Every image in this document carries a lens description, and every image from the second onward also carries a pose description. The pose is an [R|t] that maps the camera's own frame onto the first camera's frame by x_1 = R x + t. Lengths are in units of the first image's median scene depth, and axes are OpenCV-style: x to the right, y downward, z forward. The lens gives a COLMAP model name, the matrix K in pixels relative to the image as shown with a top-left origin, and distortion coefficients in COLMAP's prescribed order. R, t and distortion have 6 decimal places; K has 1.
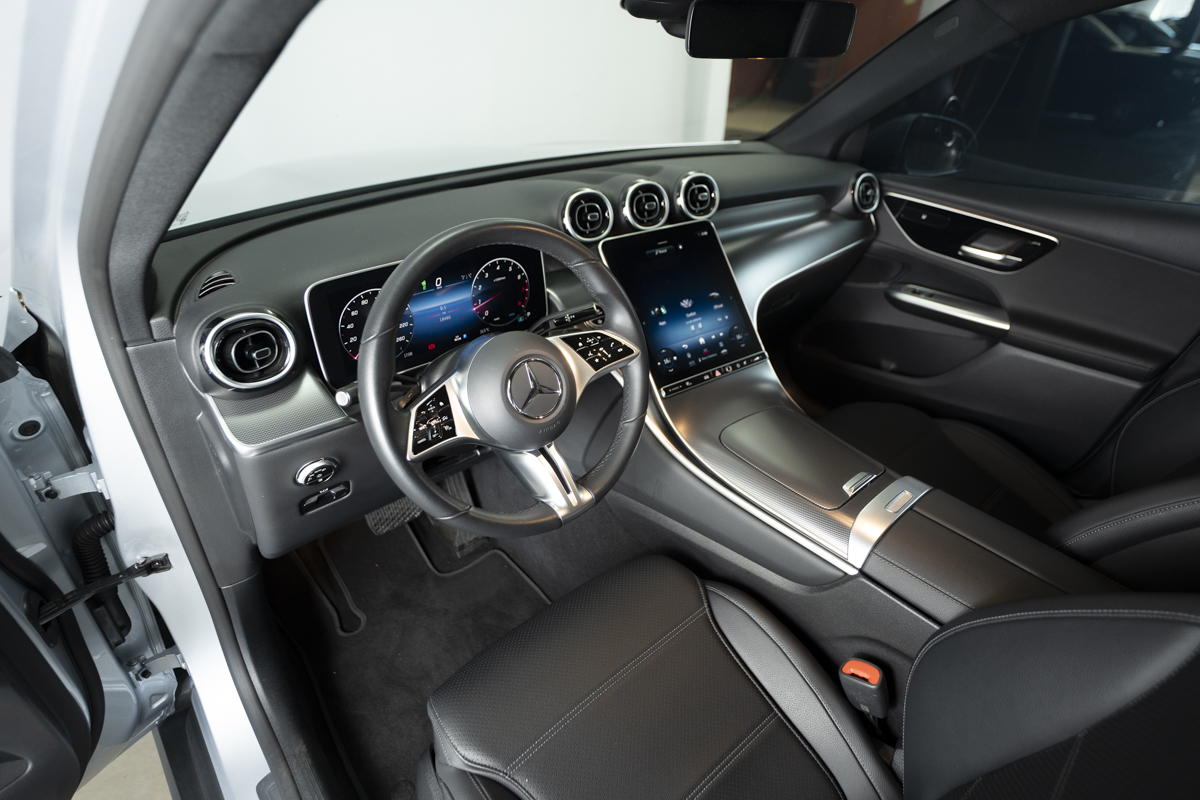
lens RADIAL K [[631.6, 0, 605.0], [0, 631.6, 396.9], [0, 0, 1]] dist [-0.002960, -0.000763]
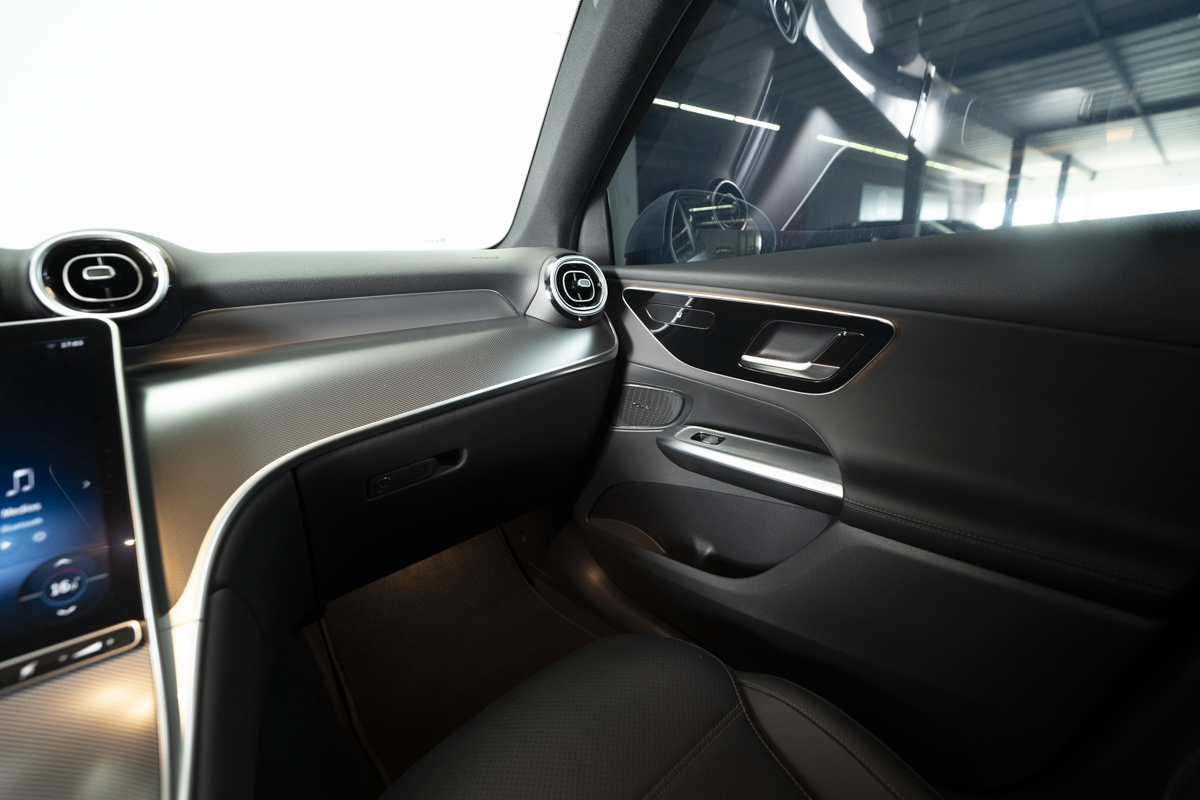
lens RADIAL K [[481.6, 0, 598.2], [0, 481.6, 400.8], [0, 0, 1]] dist [-0.027234, 0.000750]
pose [[0.997526, -0.062960, -0.031269, 0.561334], [0.053056, 0.966096, -0.252671, -0.118365], [0.046117, 0.250387, 0.967047, 0.728118]]
